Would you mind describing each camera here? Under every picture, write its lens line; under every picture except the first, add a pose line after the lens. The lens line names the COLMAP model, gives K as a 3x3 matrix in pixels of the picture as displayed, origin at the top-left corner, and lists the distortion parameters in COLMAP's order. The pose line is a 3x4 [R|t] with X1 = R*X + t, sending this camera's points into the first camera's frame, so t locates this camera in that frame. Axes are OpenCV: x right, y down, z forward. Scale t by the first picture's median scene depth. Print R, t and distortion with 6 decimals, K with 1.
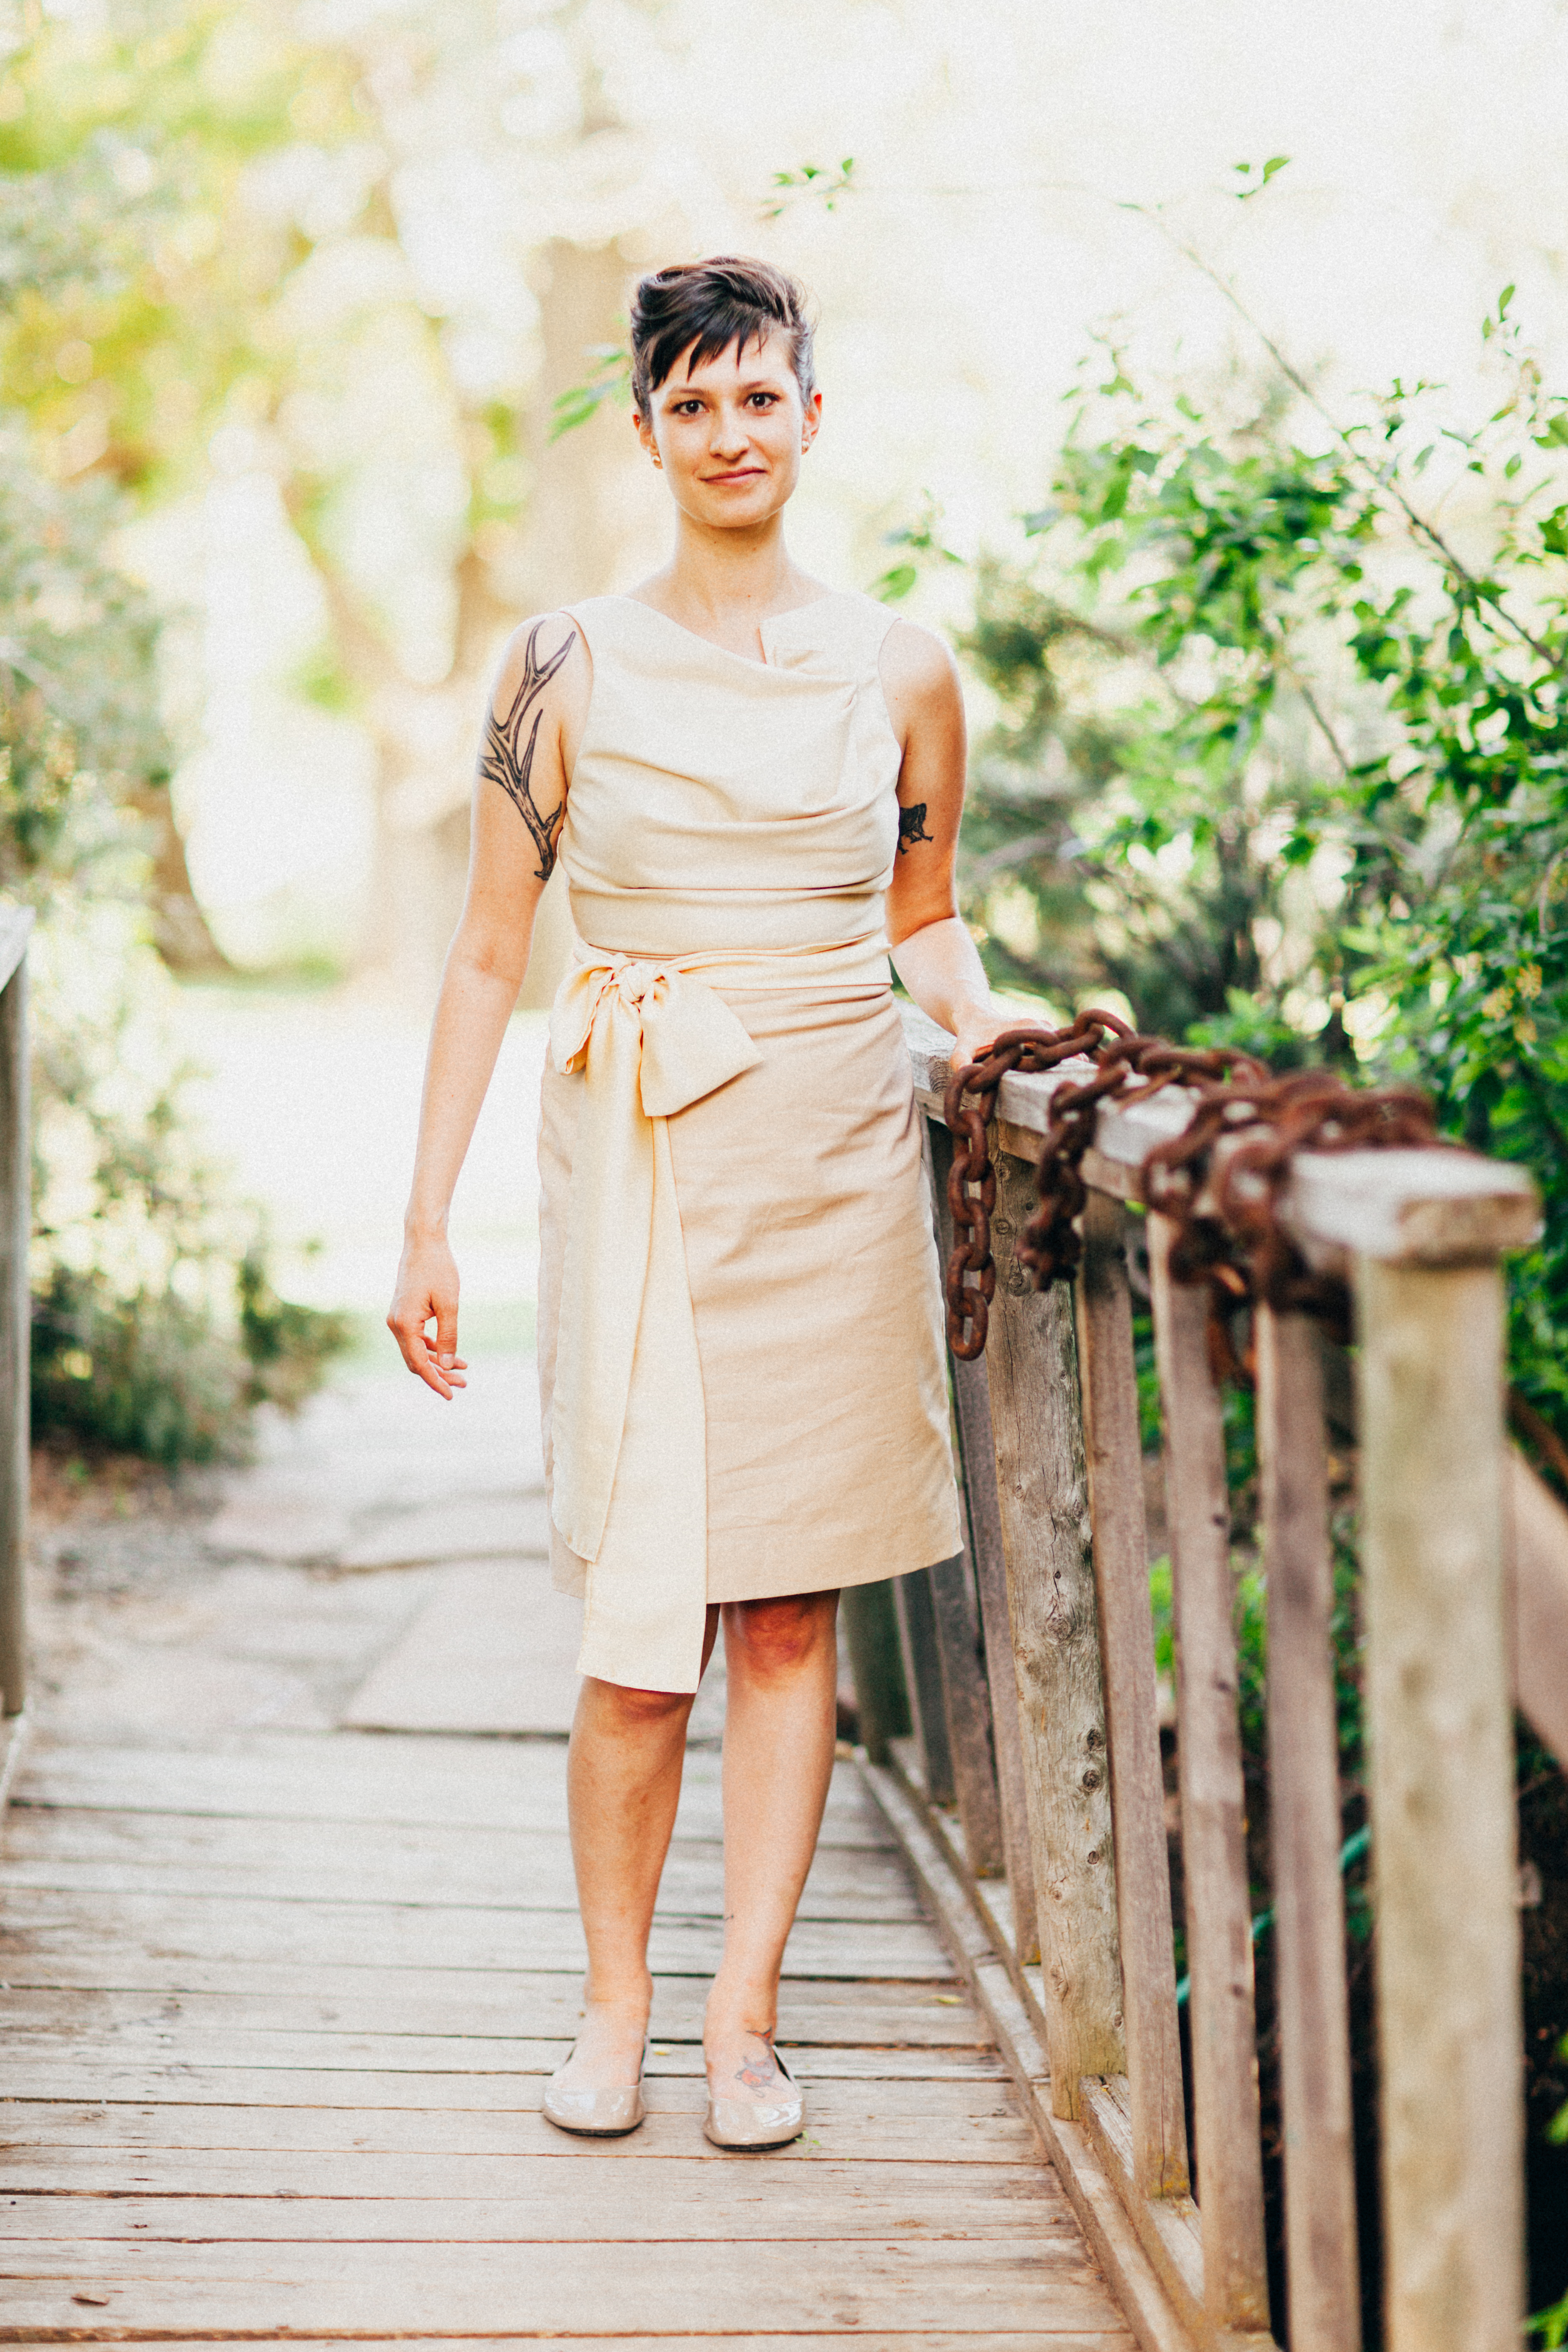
lens RADIAL K [[5593.2, 0, 784.0], [0, 5593.2, 1176.0], [0, 0, 1]] dist [0.031140, 0.347852]
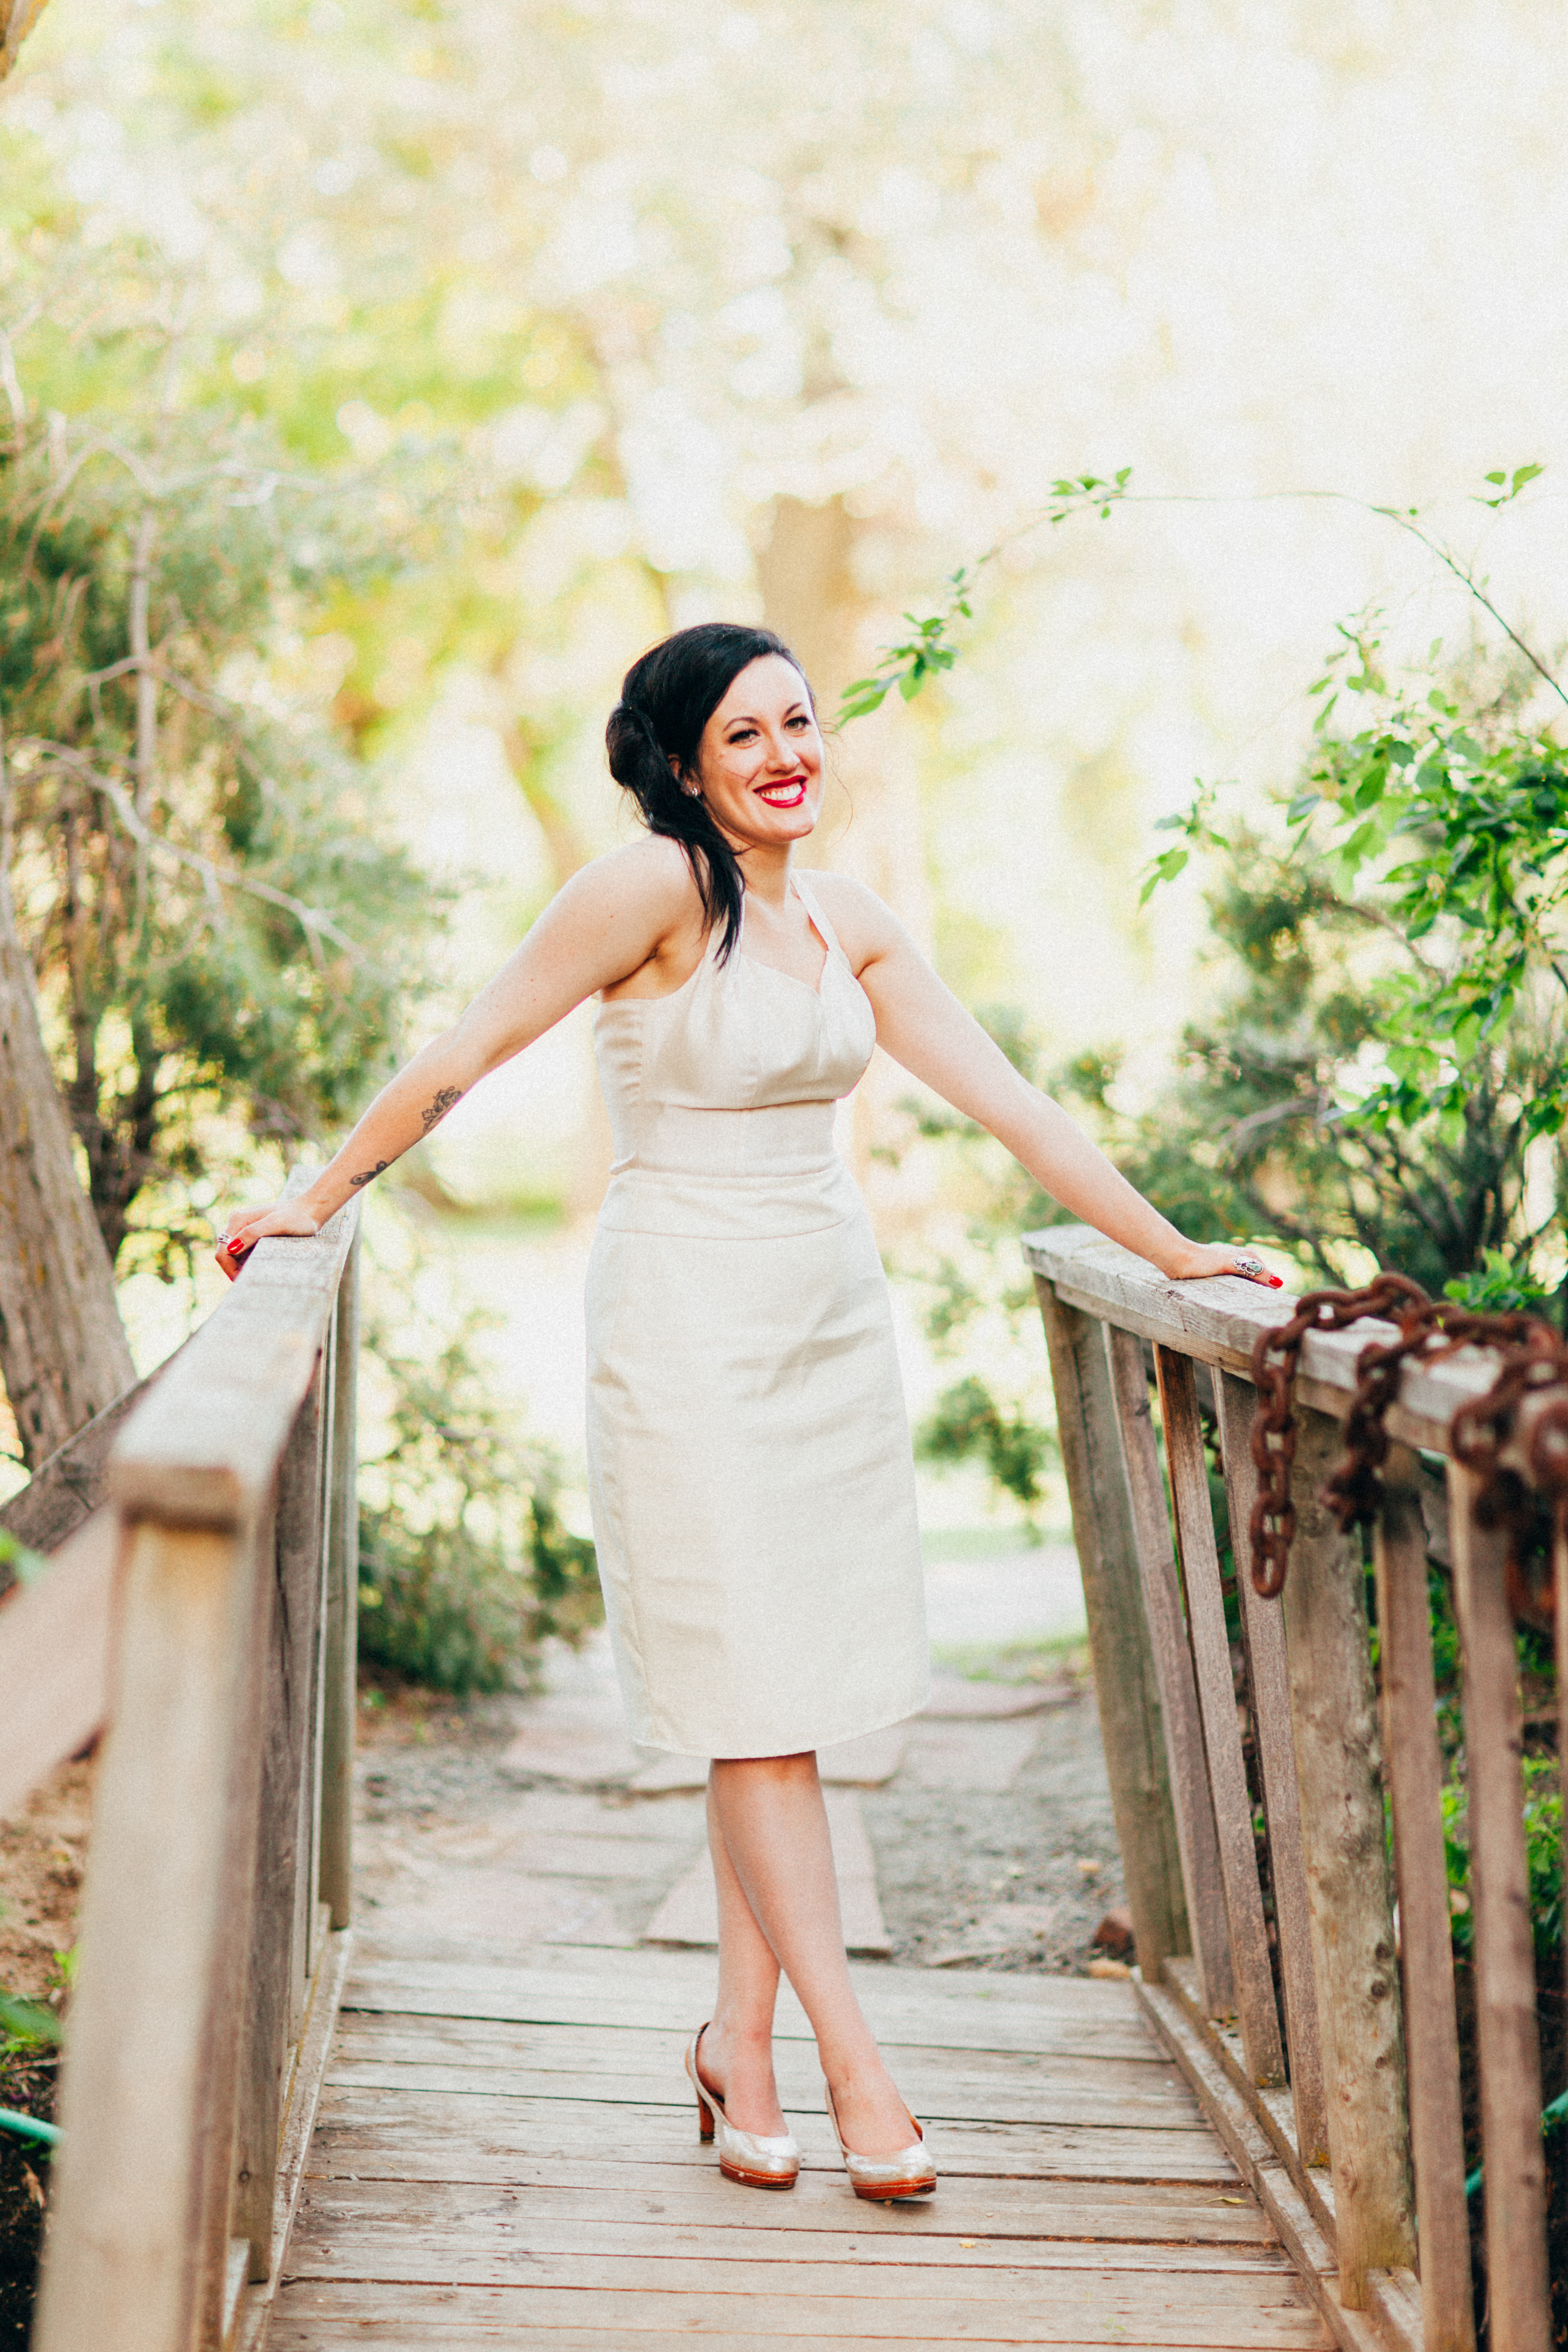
lens RADIAL K [[5738.2, 0, 850.5], [0, 5738.2, 1154.2], [0, 0, 1]] dist [0.055667, -0.143821]
pose [[0.999873, 0.006433, -0.014593, -0.029654], [-0.007082, 0.998967, -0.044896, -0.002037], [0.014289, 0.044994, 0.998885, -0.104785]]
